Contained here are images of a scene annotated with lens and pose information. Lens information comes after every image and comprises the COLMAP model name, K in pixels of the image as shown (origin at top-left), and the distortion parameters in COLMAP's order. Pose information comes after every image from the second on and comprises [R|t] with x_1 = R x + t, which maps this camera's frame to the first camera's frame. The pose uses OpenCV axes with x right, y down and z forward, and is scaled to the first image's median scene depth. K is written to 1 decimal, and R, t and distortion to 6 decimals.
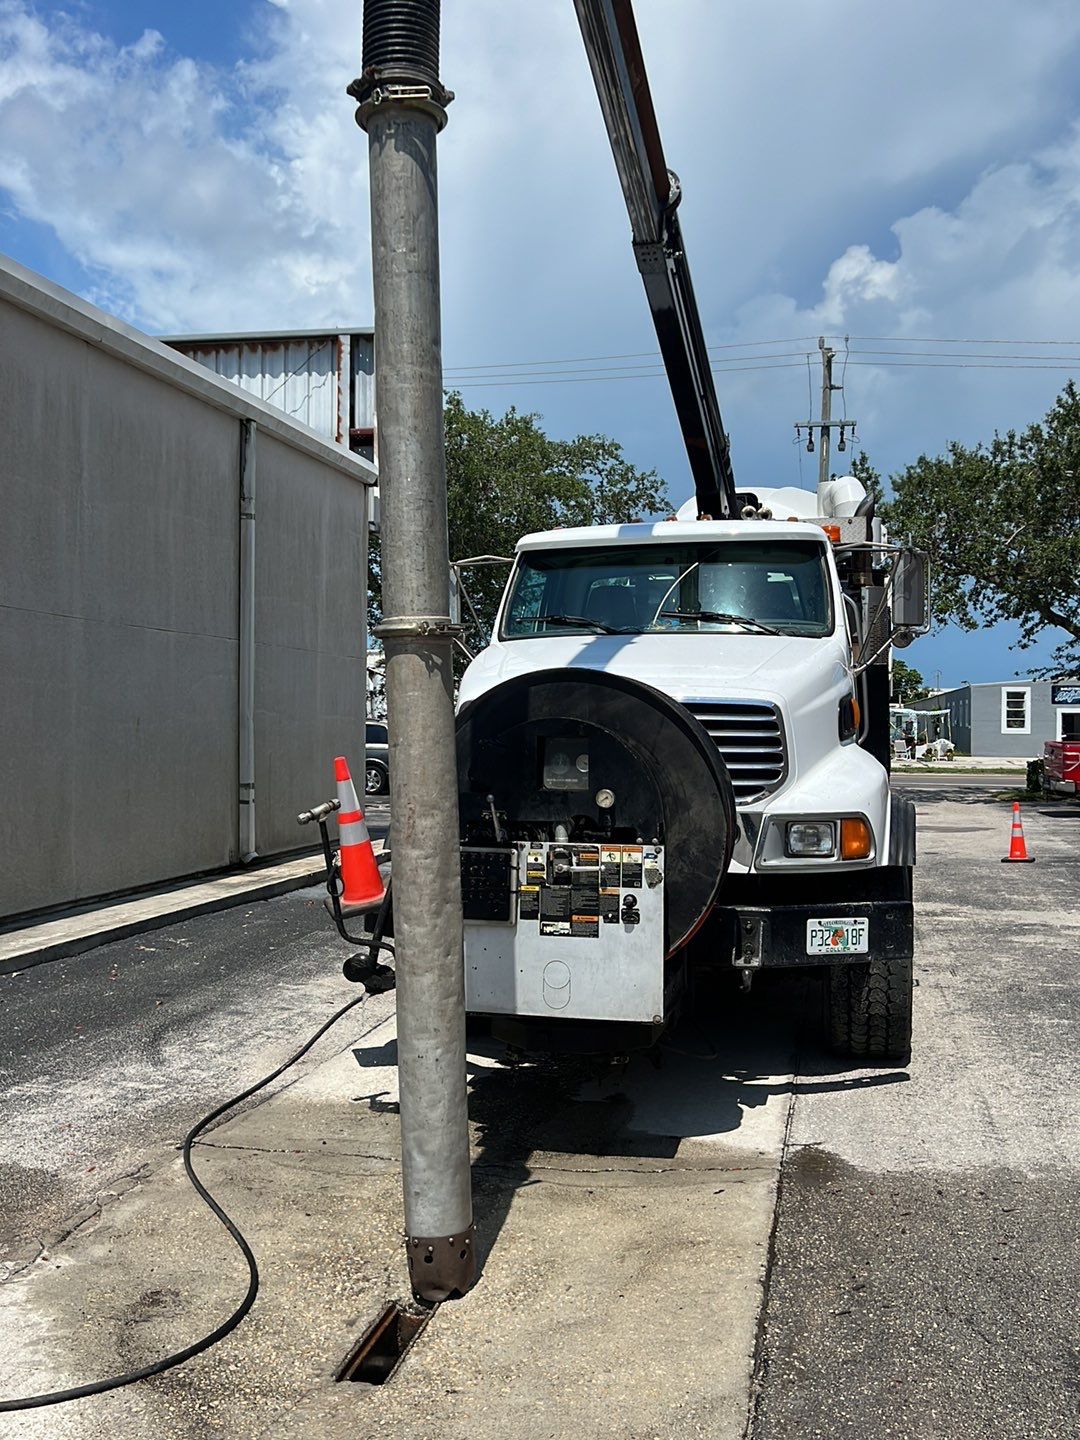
lens RADIAL K [[1387.7, 0, 541.0], [0, 1387.7, 724.6], [0, 0, 1]] dist [0.111894, -0.225670]
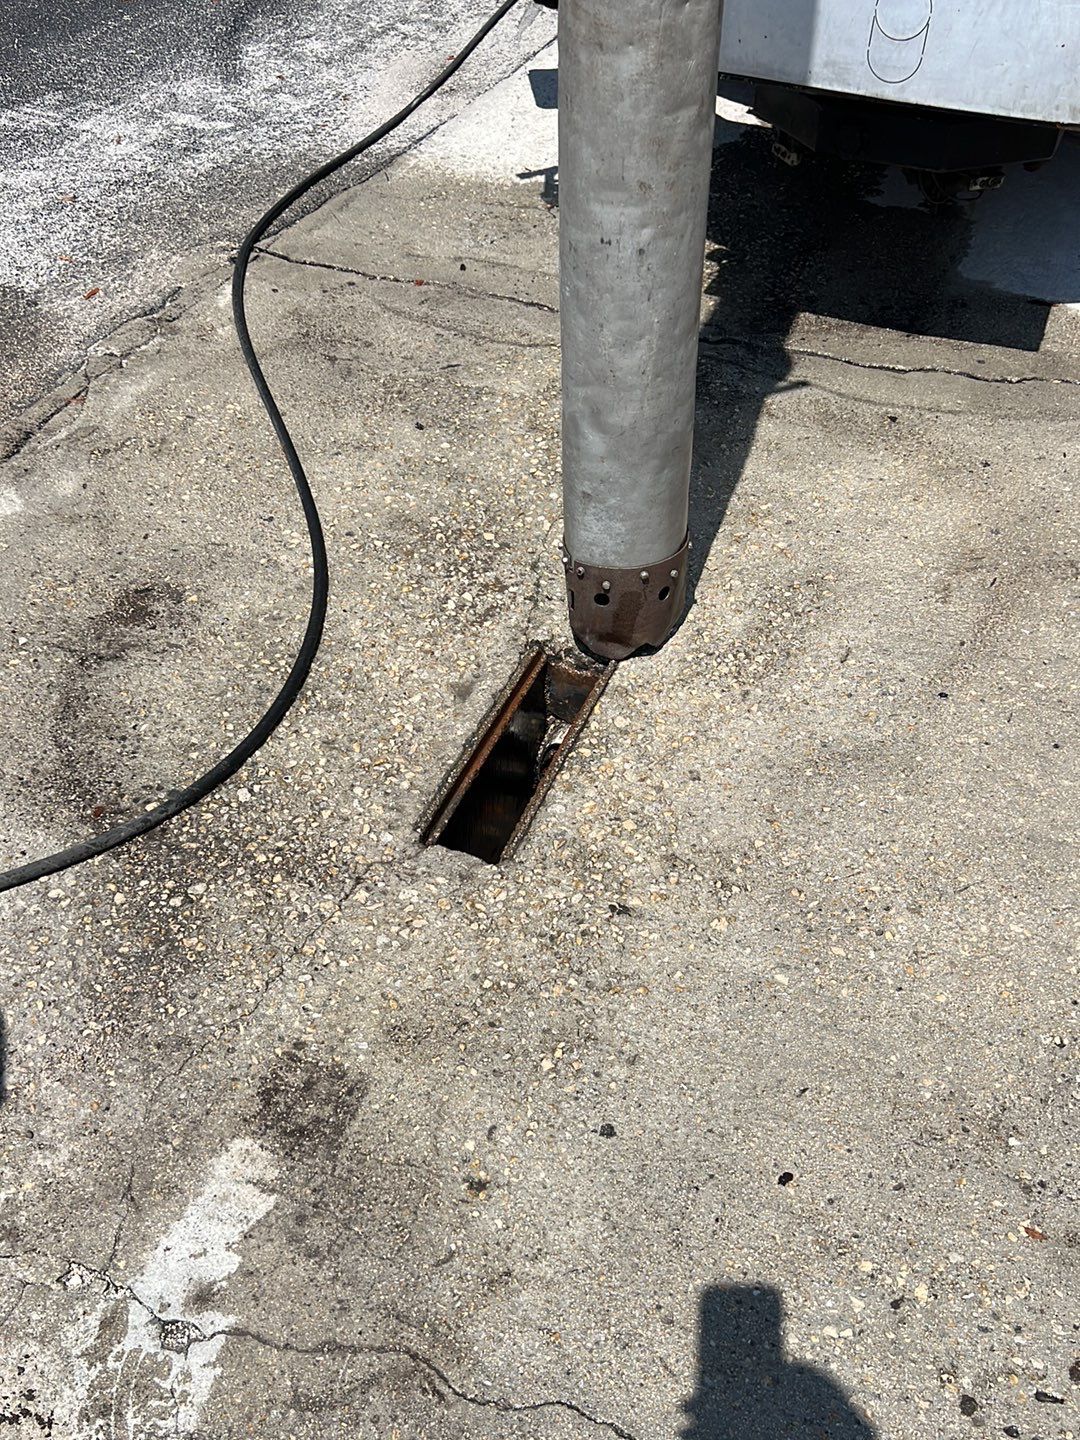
lens RADIAL K [[1387.7, 0, 541.0], [0, 1387.7, 724.6], [0, 0, 1]] dist [0.111894, -0.225670]
pose [[0.986673, 0.121771, -0.107923, -0.030923], [-0.020711, 0.751862, 0.658995, 0.043773], [0.161390, -0.647978, 0.744364, 0.445865]]
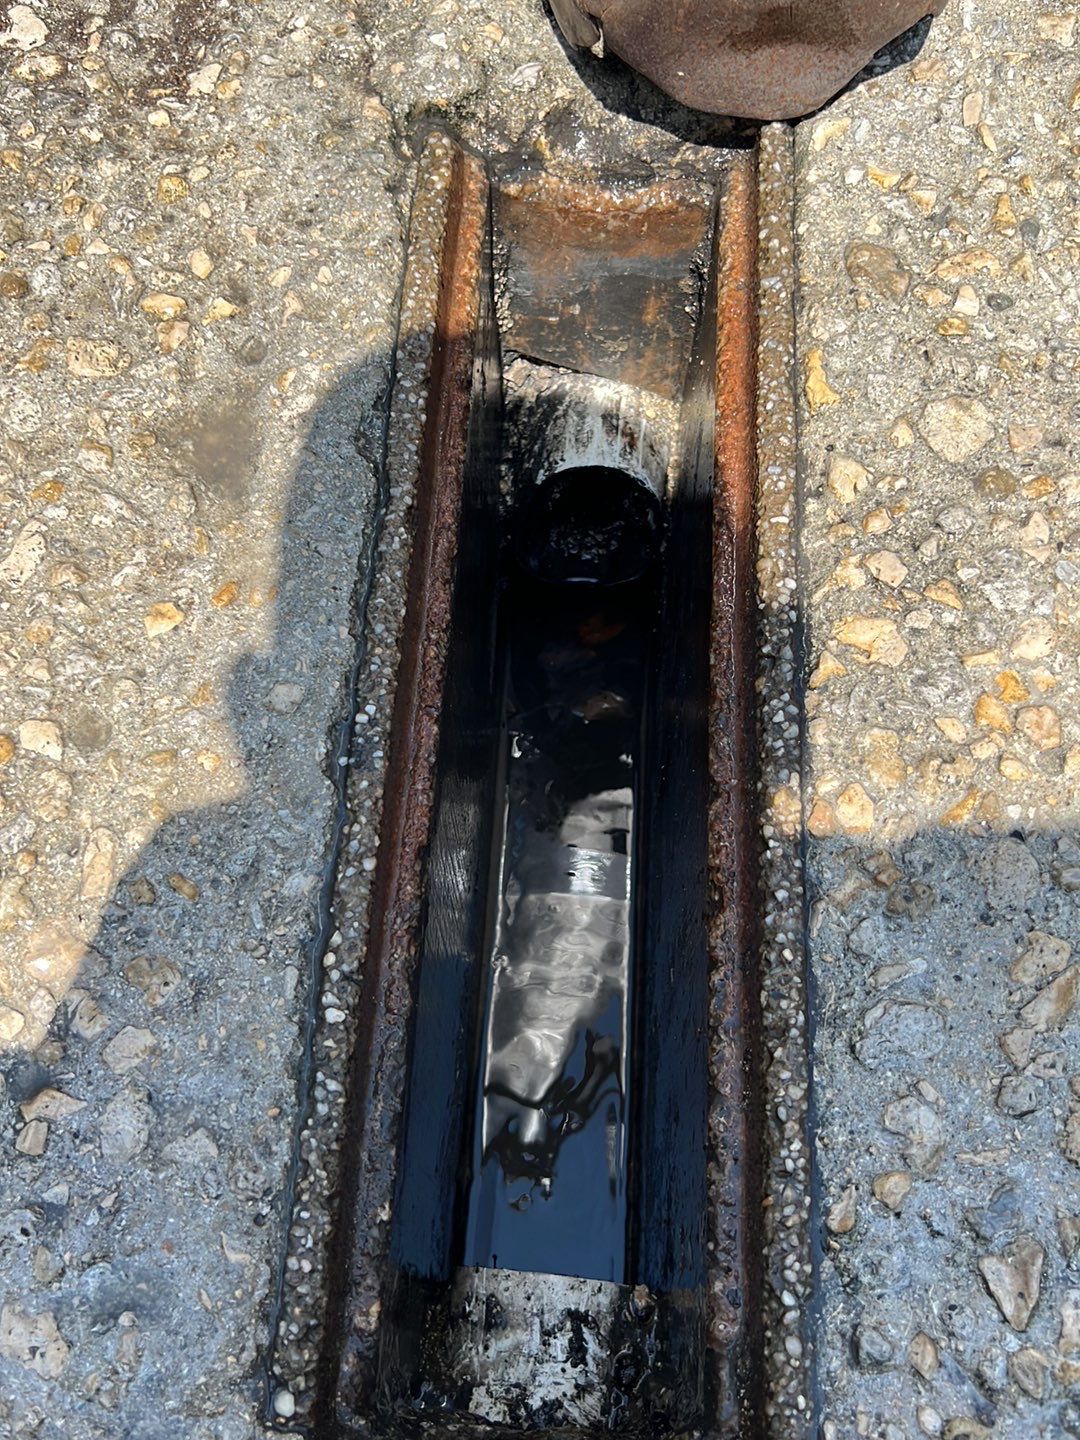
lens RADIAL K [[1379.2, 0, 541.1], [0, 1379.2, 721.8], [0, 0, 1]] dist [0.186293, -0.502026]
pose [[0.989081, -0.138384, 0.050683, -0.090776], [0.008309, 0.395727, 0.918331, 0.248269], [-0.147139, -0.907882, 0.392556, 0.723942]]
